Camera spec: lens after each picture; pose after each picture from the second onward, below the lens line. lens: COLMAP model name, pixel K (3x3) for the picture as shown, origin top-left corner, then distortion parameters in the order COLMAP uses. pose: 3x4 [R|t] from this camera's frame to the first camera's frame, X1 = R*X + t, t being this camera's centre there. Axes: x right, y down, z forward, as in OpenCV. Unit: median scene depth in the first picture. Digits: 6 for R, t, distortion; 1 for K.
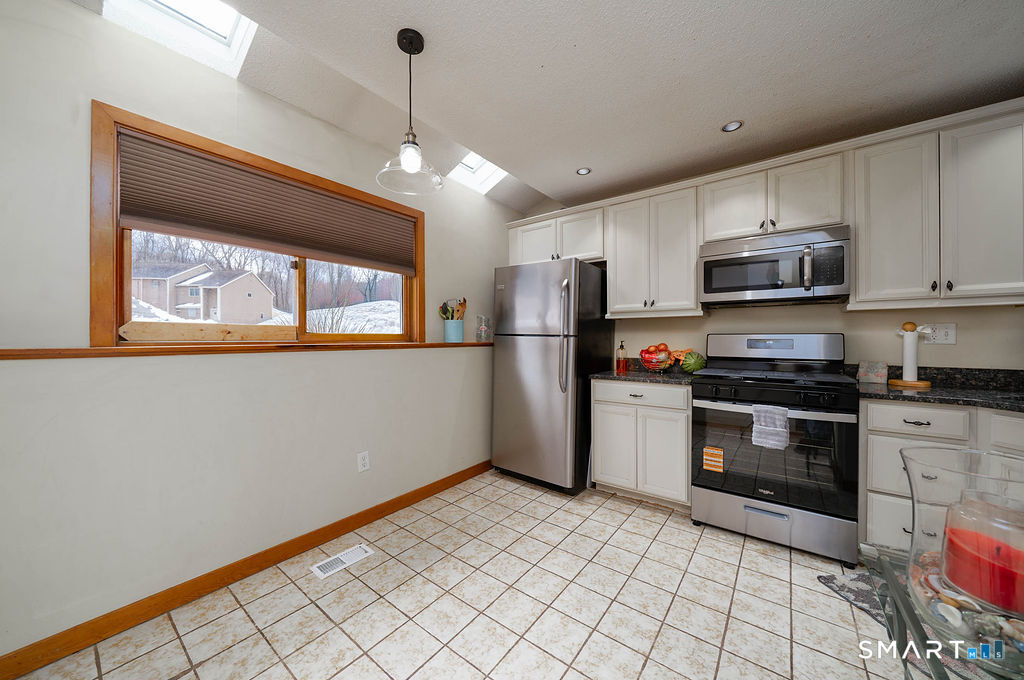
lens RADIAL K [[374.5, 0, 512.0], [0, 374.5, 340.0], [0, 0, 1]] dist [-0.000137, -0.000072]
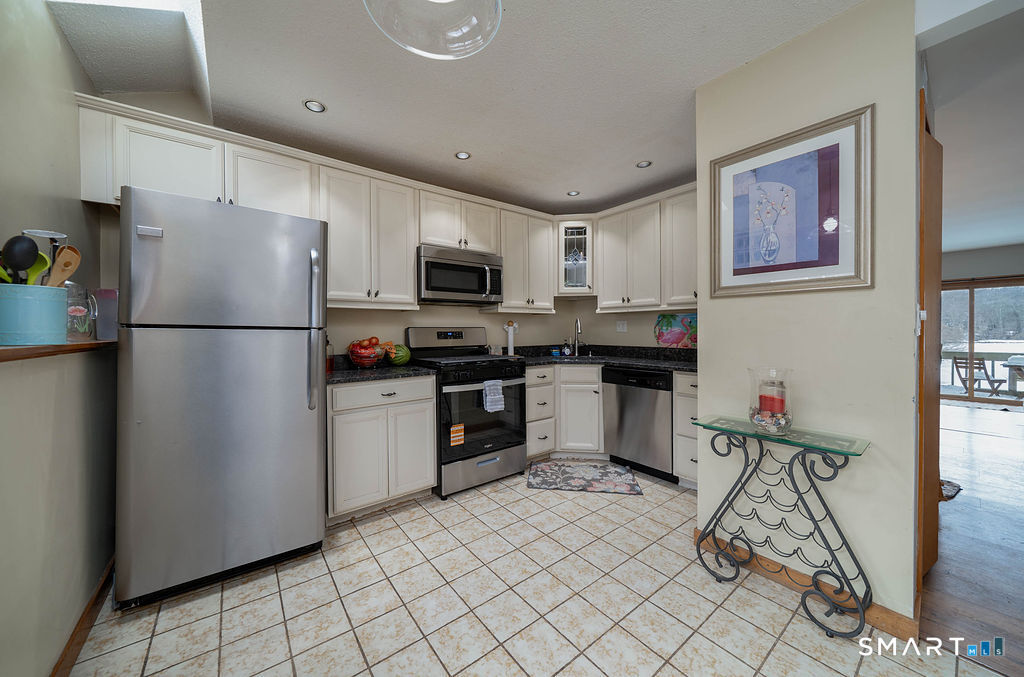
lens RADIAL K [[358.5, 0, 507.9], [0, 358.5, 334.2], [0, 0, 1]] dist [-0.001104, -0.000078]
pose [[0.256587, -0.010170, 0.966468, -0.471795], [0.016267, 0.999848, 0.006203, 0.002424], [-0.966384, 0.014130, 0.256714, 0.536523]]
